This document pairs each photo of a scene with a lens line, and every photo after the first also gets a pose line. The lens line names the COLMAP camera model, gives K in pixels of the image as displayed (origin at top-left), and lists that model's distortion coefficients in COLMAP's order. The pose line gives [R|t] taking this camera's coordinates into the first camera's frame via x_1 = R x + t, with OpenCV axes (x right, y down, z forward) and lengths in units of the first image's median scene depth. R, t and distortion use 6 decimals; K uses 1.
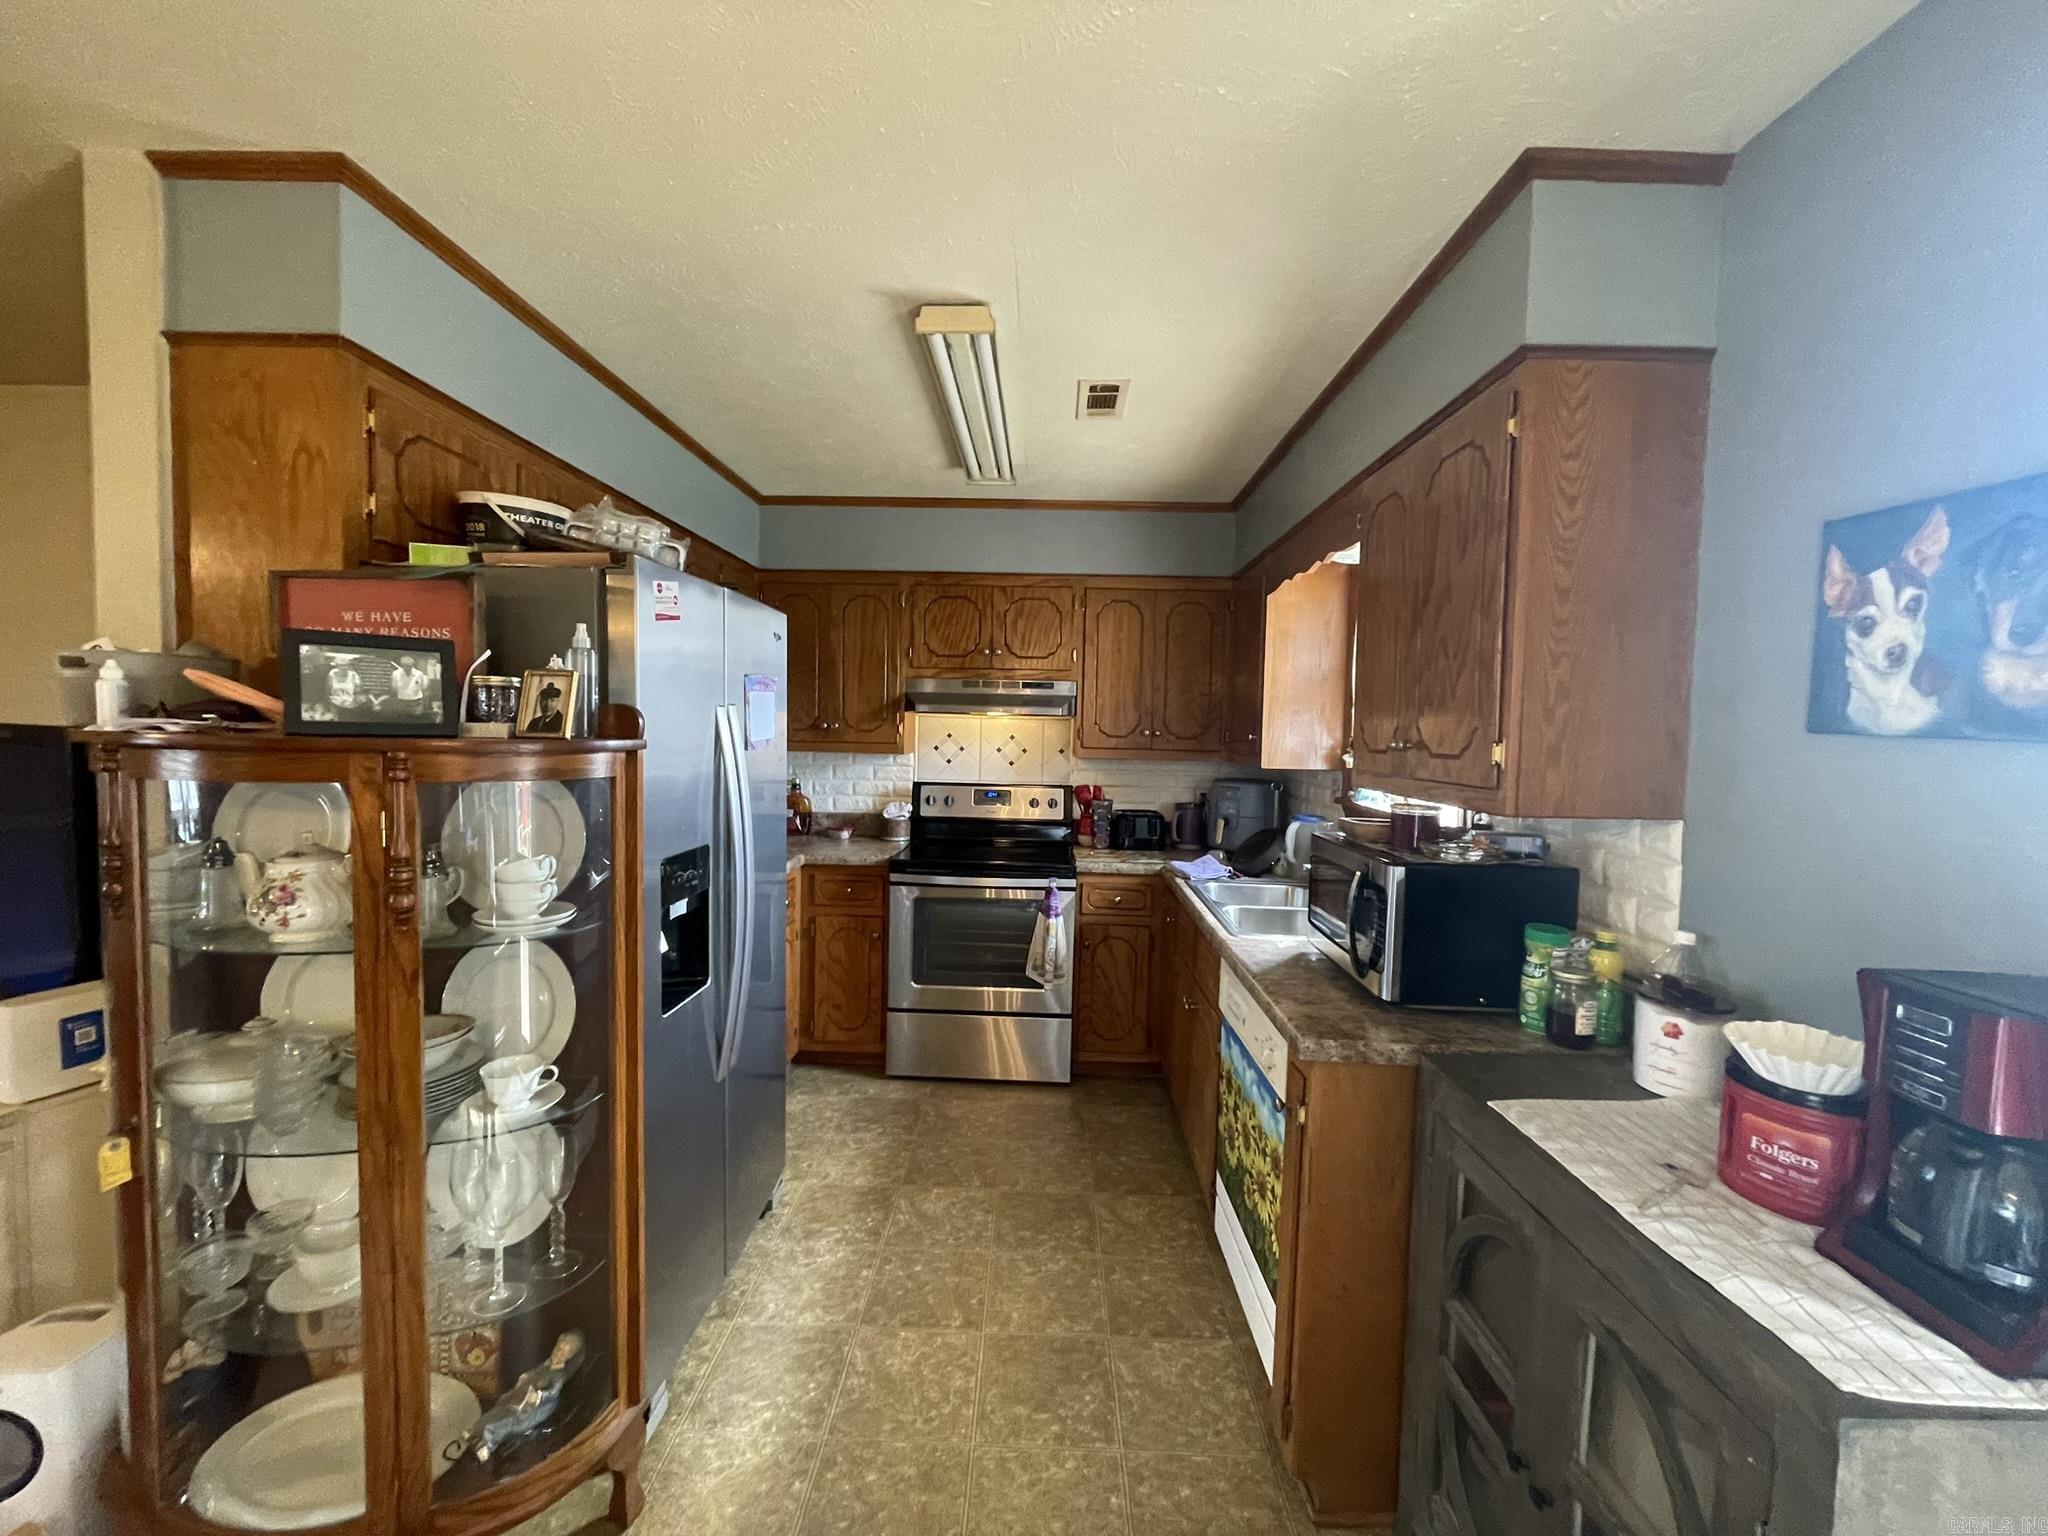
lens RADIAL K [[827.4, 0, 1021.6], [0, 827.4, 764.4], [0, 0, 1]] dist [-0.004038, 0.000064]
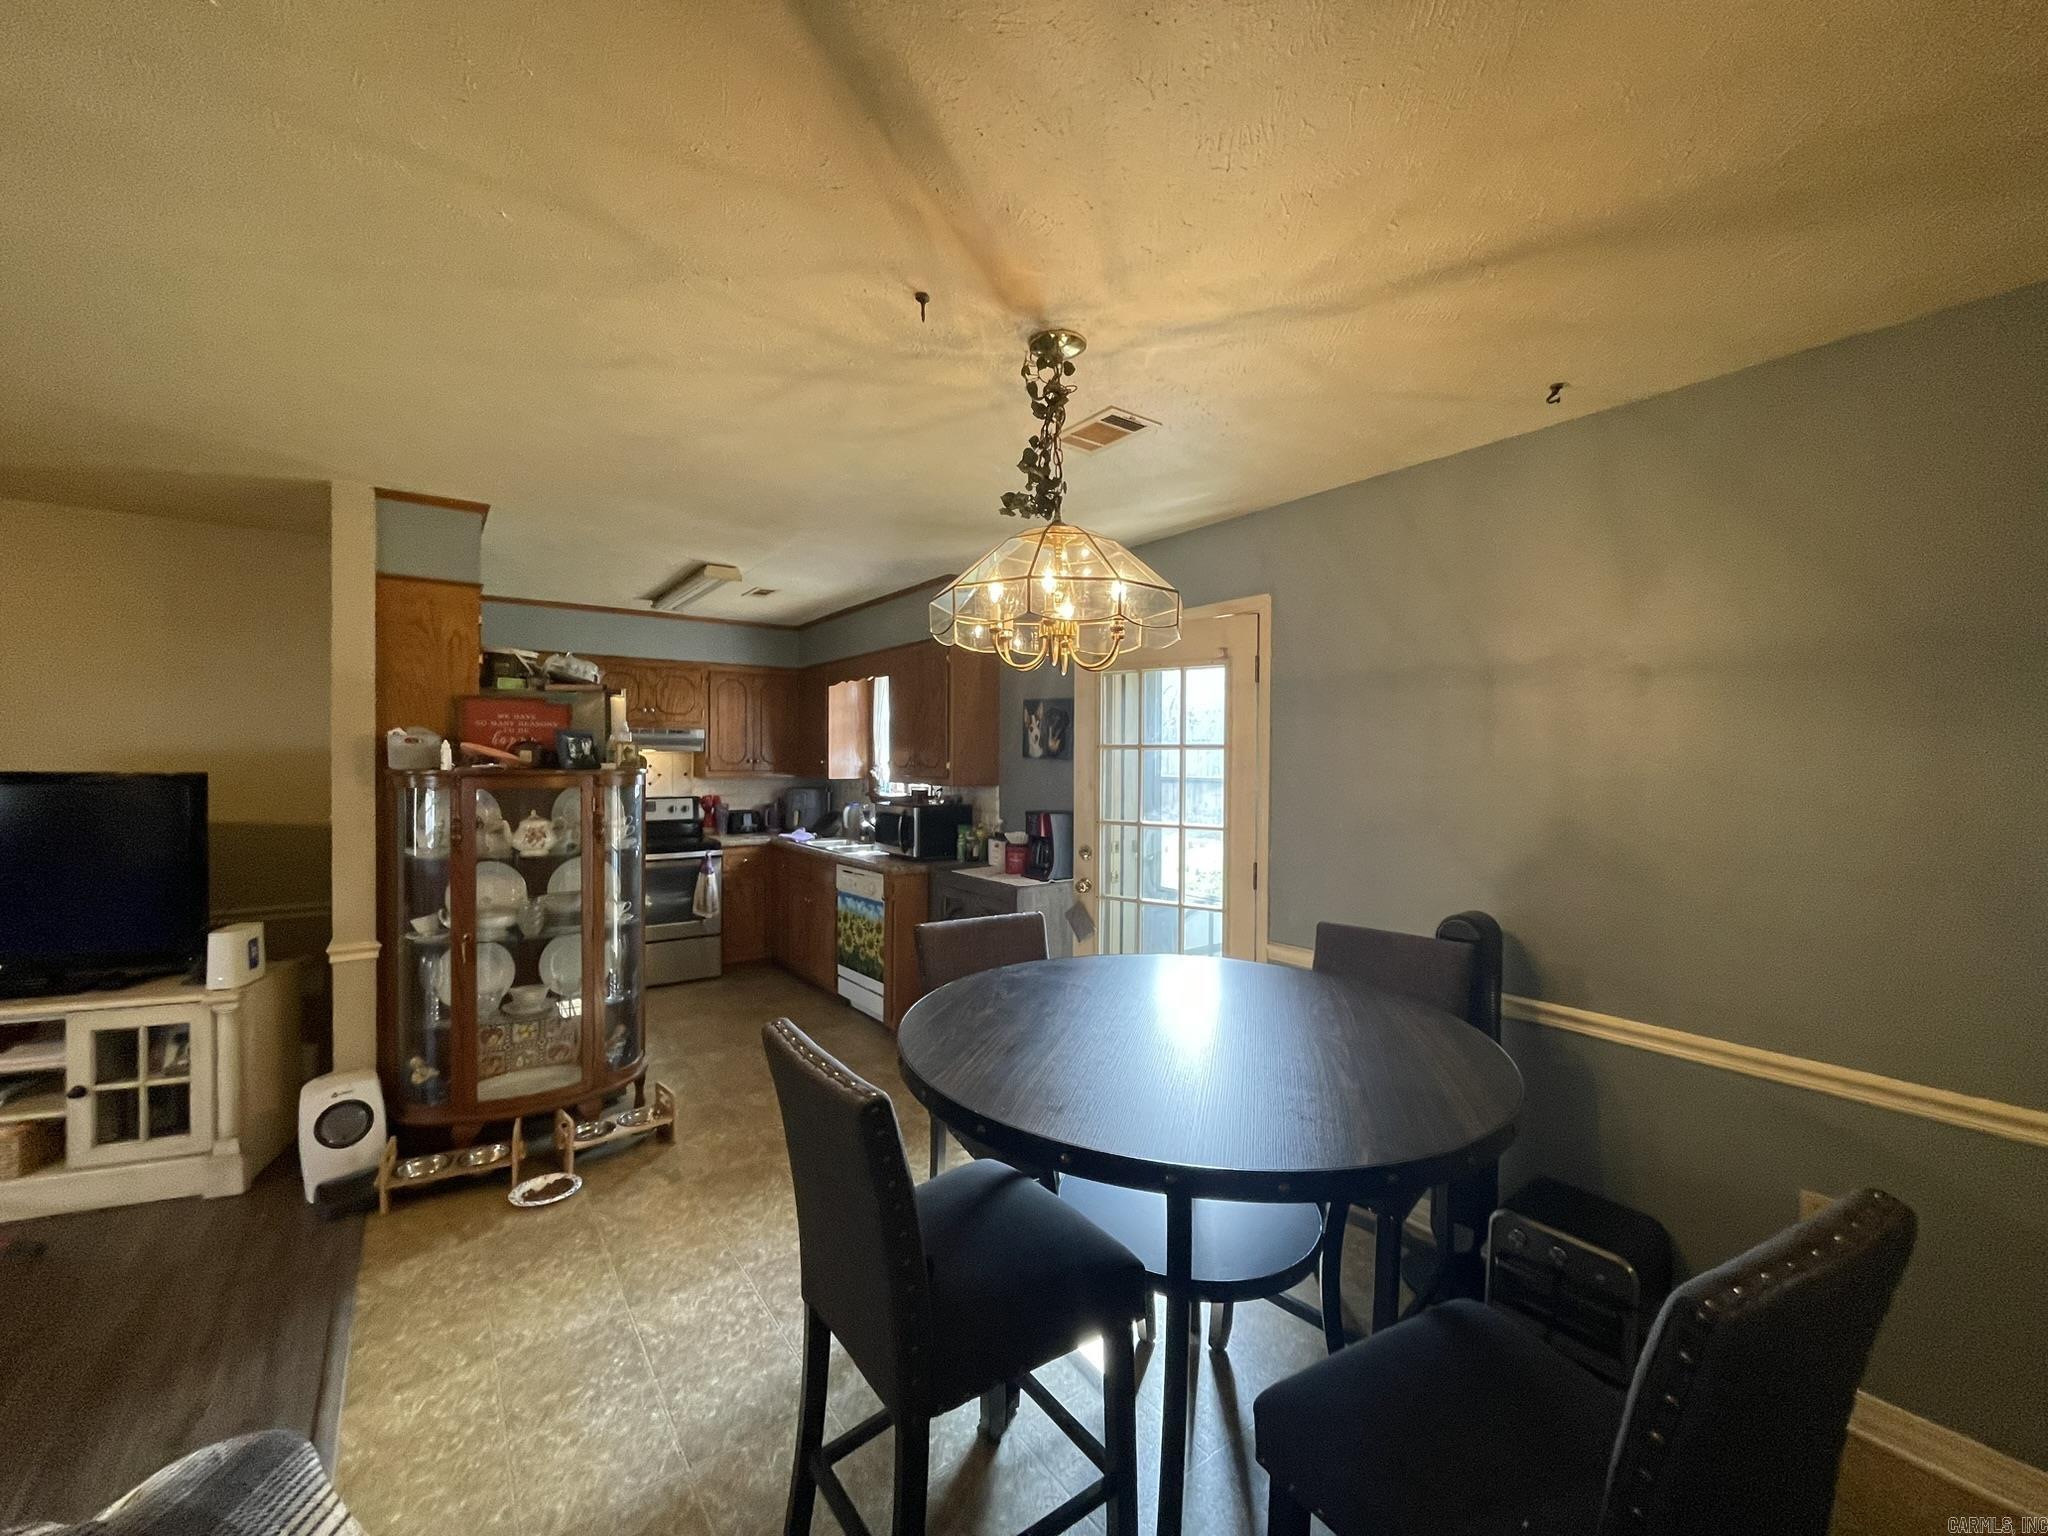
lens RADIAL K [[827.4, 0, 1021.6], [0, 827.4, 764.4], [0, 0, 1]] dist [-0.004038, 0.000064]
pose [[0.793117, -0.024518, 0.608575, -1.039899], [0.042704, 0.998969, -0.015406, 0.040061], [-0.607570, 0.038208, 0.793347, -1.546652]]
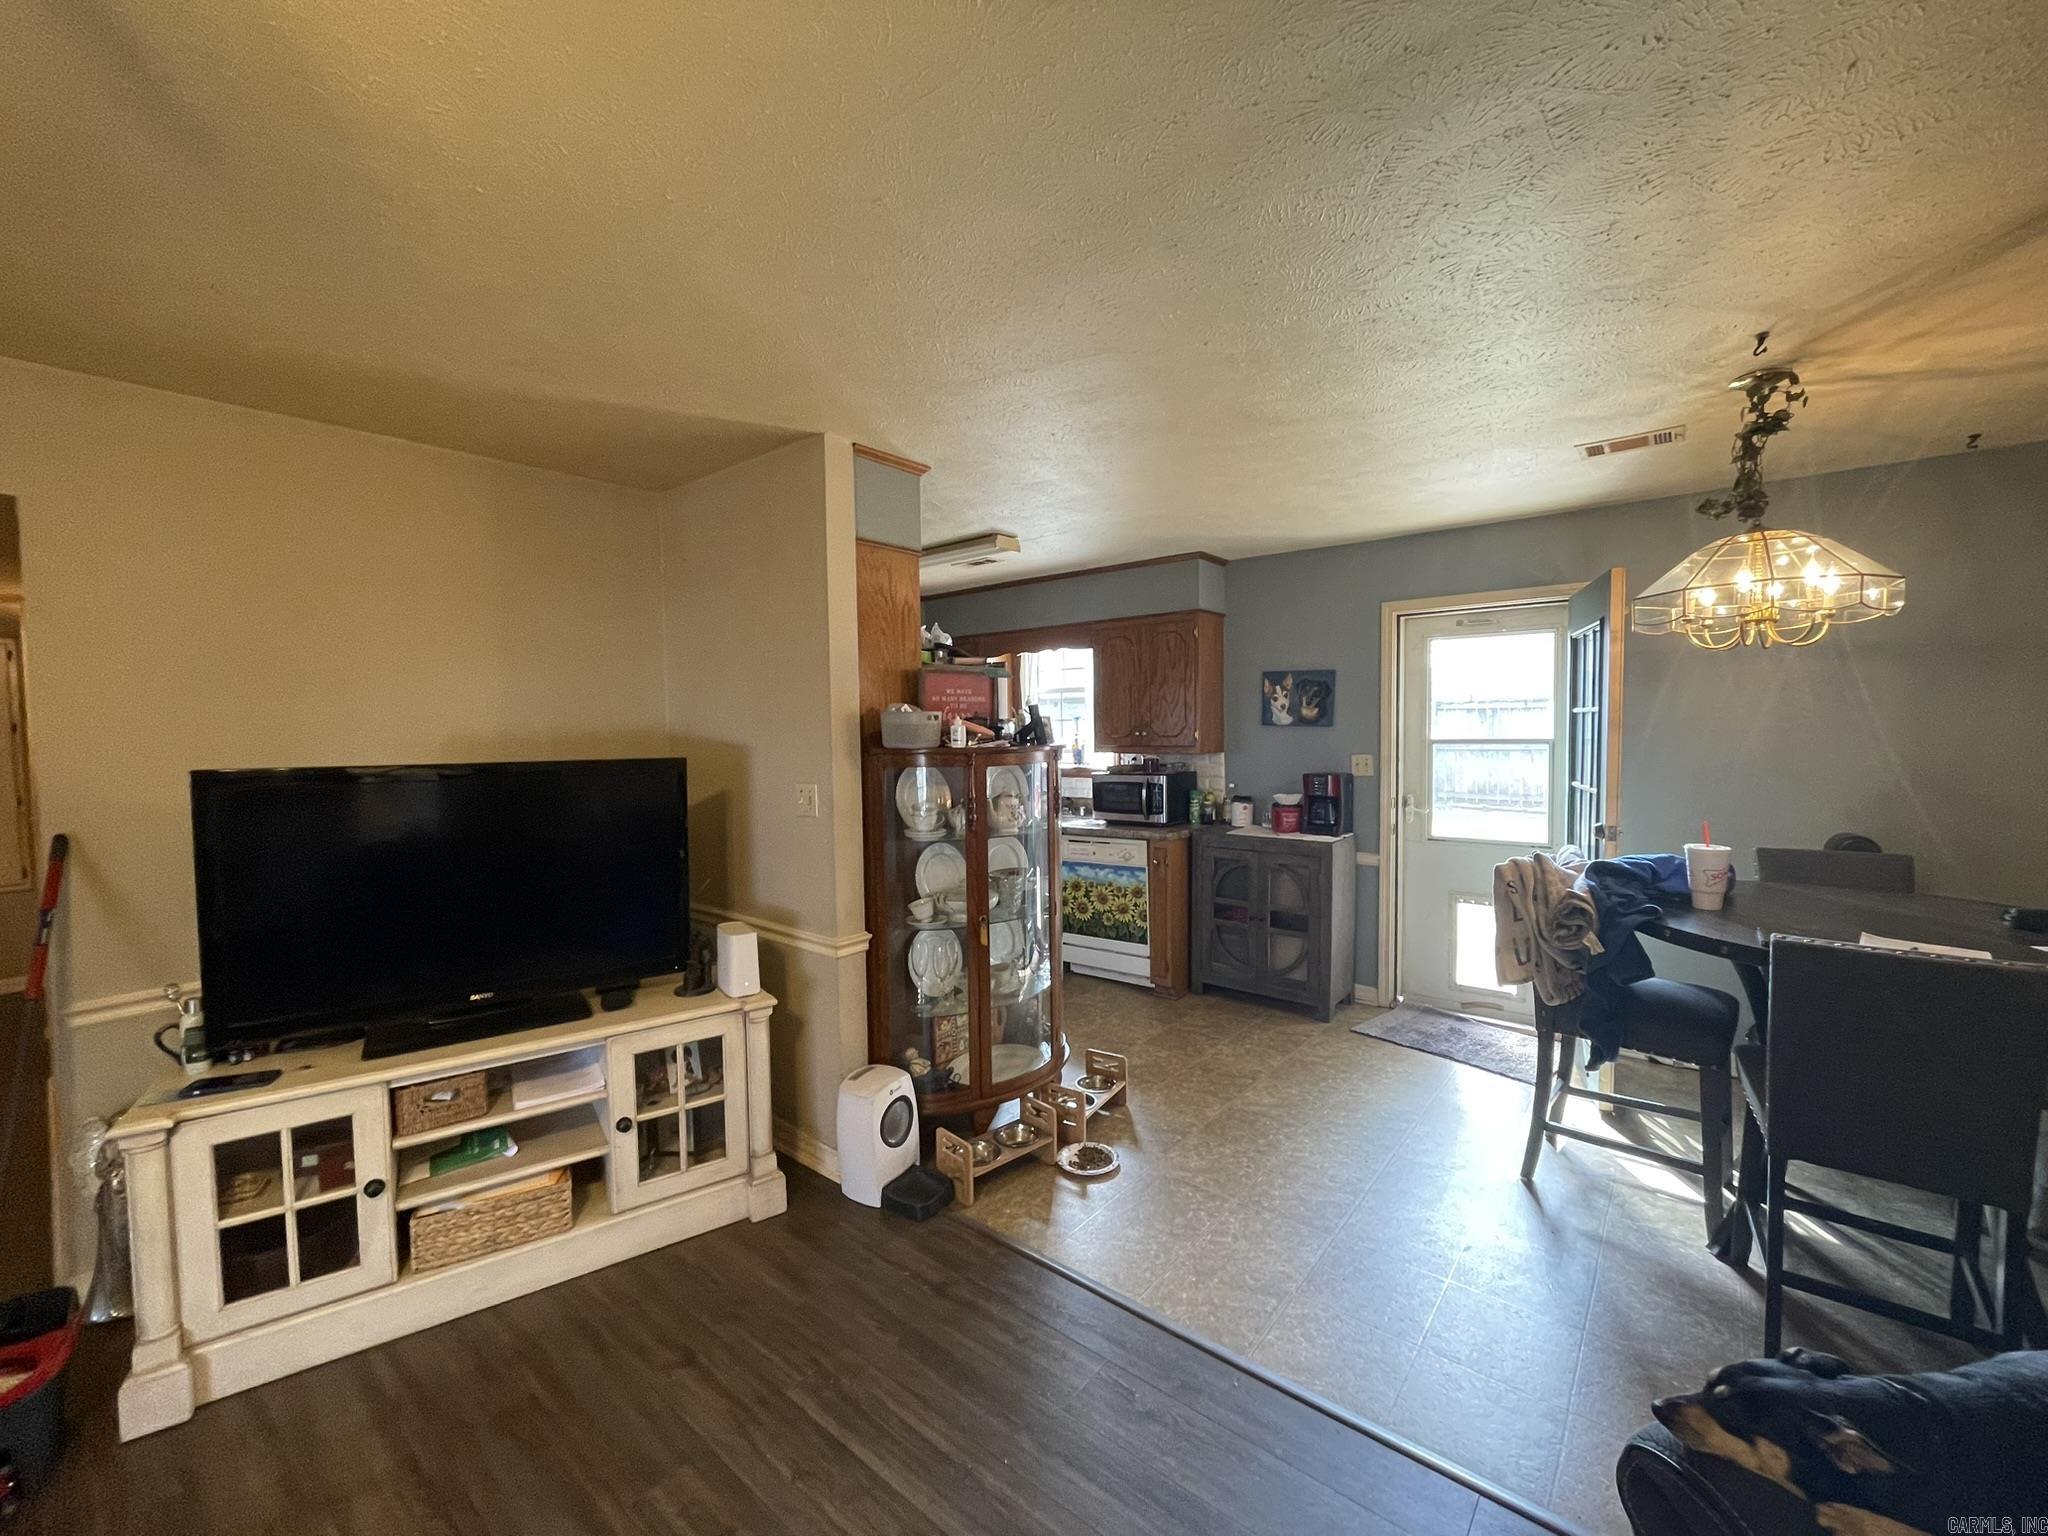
lens RADIAL K [[827.4, 0, 1021.6], [0, 827.4, 764.4], [0, 0, 1]] dist [-0.004038, 0.000064]
pose [[0.621771, -0.068377, 0.780209, -2.311608], [0.066327, 0.997200, 0.034536, -0.052837], [-0.780386, 0.030276, 0.624565, -0.448623]]
